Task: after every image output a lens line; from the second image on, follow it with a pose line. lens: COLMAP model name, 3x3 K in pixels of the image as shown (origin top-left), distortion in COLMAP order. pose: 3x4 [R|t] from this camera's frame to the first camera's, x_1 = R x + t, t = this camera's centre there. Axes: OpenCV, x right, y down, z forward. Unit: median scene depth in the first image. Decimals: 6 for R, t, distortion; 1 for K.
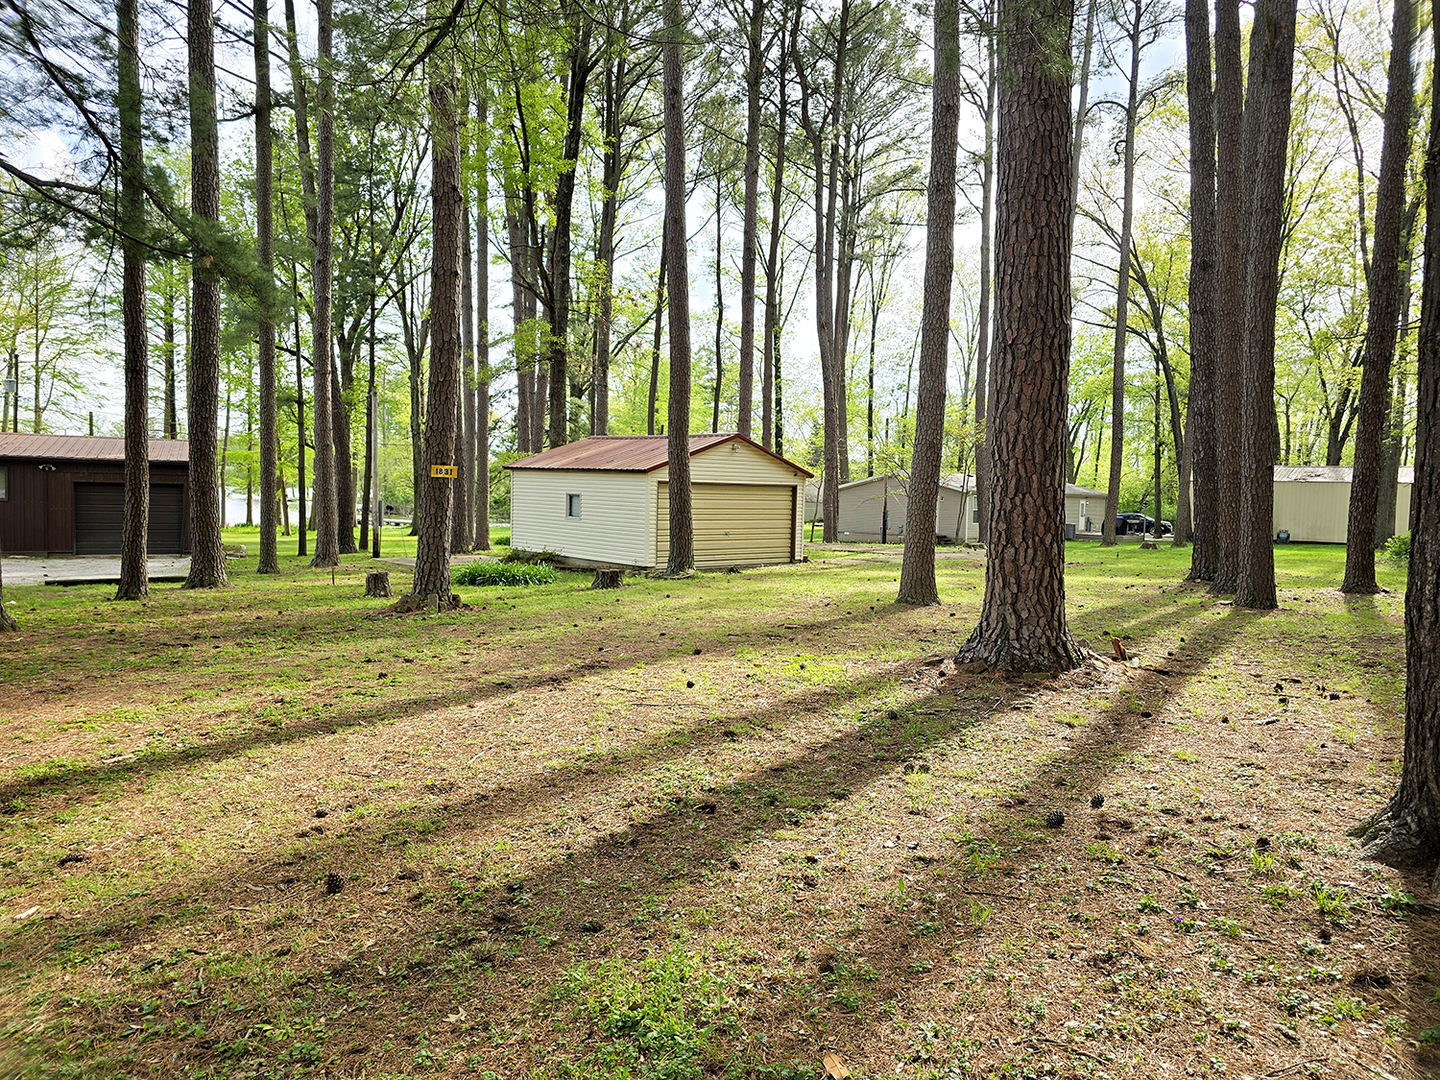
lens RADIAL K [[961.4, 0, 727.8], [0, 961.4, 538.2], [0, 0, 1]] dist [0.068867, -0.066692]
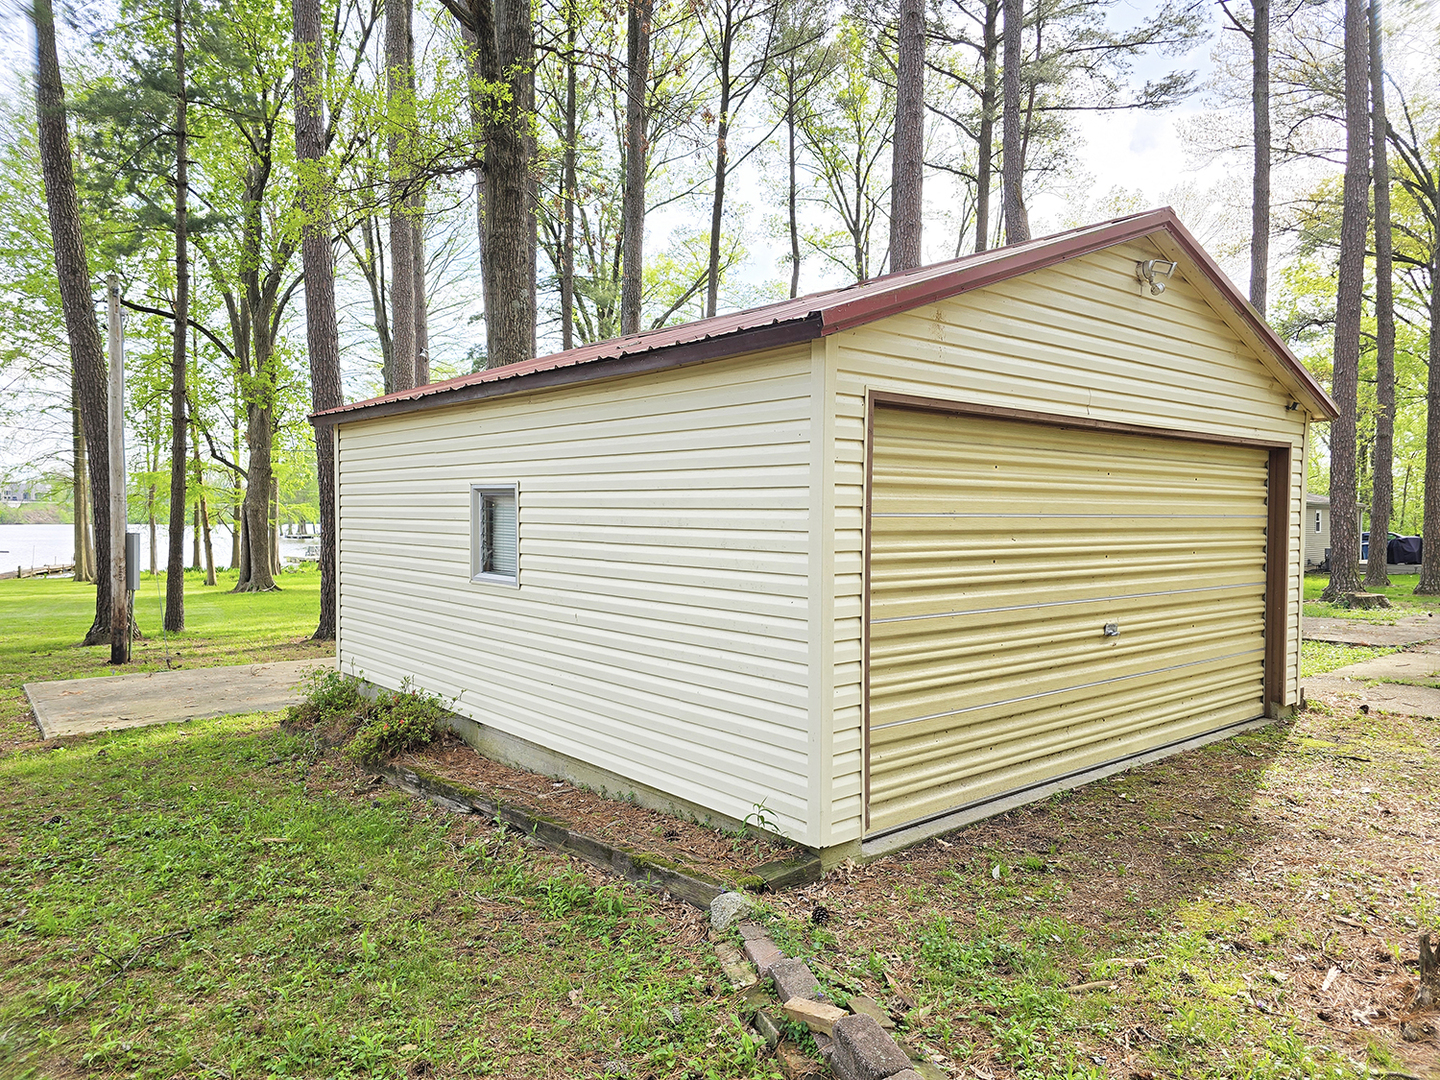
lens RADIAL K [[961.4, 0, 727.8], [0, 961.4, 538.2], [0, 0, 1]] dist [0.068867, -0.066692]
pose [[0.998807, -0.021450, -0.043865, -0.079864], [0.020215, 0.999392, -0.028398, -0.022502], [0.044447, 0.027477, 0.998634, 0.707546]]
